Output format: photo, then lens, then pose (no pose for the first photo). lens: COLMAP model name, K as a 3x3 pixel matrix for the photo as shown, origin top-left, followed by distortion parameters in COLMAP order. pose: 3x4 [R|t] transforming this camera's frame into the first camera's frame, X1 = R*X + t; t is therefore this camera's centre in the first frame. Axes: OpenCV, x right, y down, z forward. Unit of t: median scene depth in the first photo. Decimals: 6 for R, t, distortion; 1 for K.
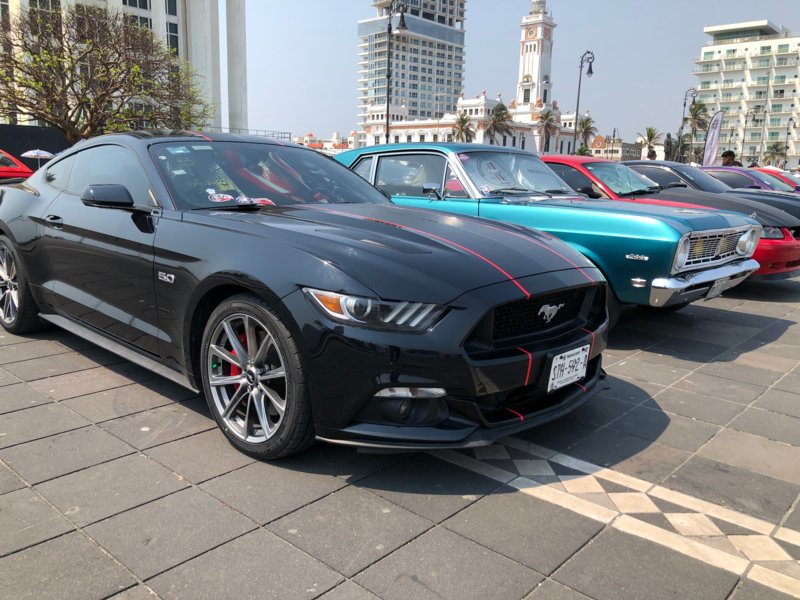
lens RADIAL K [[654.2, 0, 400.7], [0, 654.2, 299.2], [0, 0, 1]] dist [-0.041523, -0.002467]
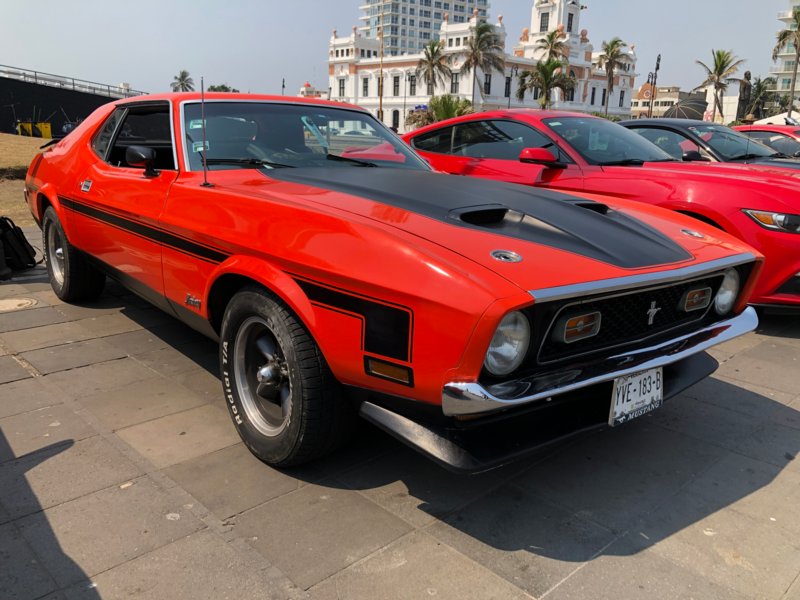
lens RADIAL K [[656.5, 0, 400.6], [0, 656.5, 300.6], [0, 0, 1]] dist [-0.016819, -0.006198]
pose [[0.997199, 0.027939, -0.069384, 0.090519], [-0.023721, 0.997863, 0.060890, -0.043364], [0.070937, -0.059074, 0.995730, 0.240060]]
